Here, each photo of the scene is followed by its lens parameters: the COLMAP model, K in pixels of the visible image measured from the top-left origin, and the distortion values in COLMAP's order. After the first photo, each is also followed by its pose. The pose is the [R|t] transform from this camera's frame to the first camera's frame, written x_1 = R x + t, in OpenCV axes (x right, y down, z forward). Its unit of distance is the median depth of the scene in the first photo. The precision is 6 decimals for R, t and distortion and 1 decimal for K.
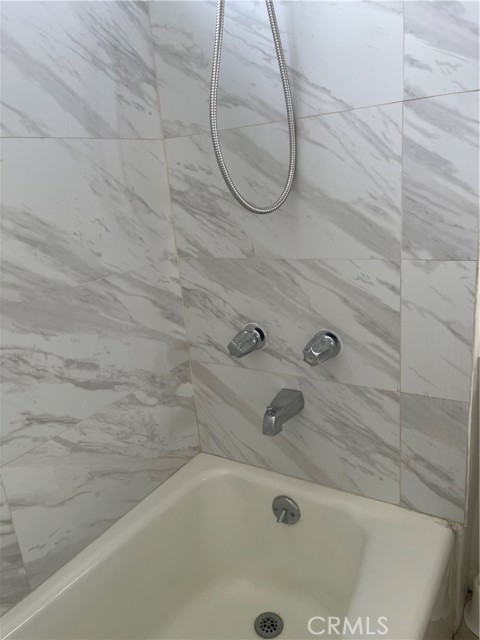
lens RADIAL K [[492.1, 0, 241.4], [0, 492.1, 318.8], [0, 0, 1]] dist [0.057026, -0.074304]
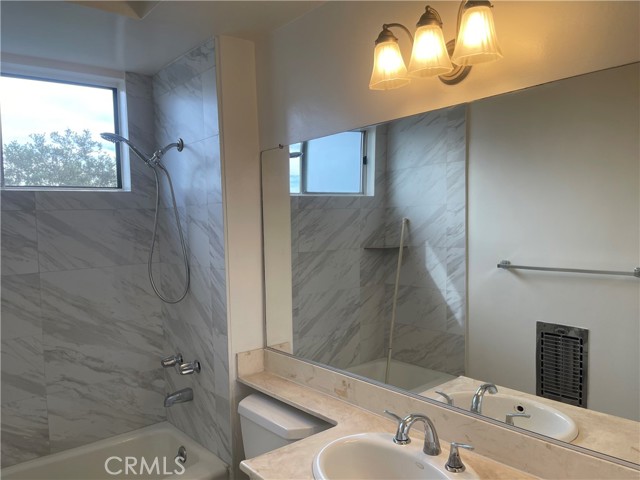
lens RADIAL K [[492.1, 0, 318.1], [0, 492.1, 238.7], [0, 0, 1]] dist [0.057026, -0.074304]
pose [[0.951696, 0.069155, -0.299152, 1.269099], [-0.133586, 0.970517, -0.200627, -0.123393], [0.276457, 0.230899, 0.932876, -0.966707]]
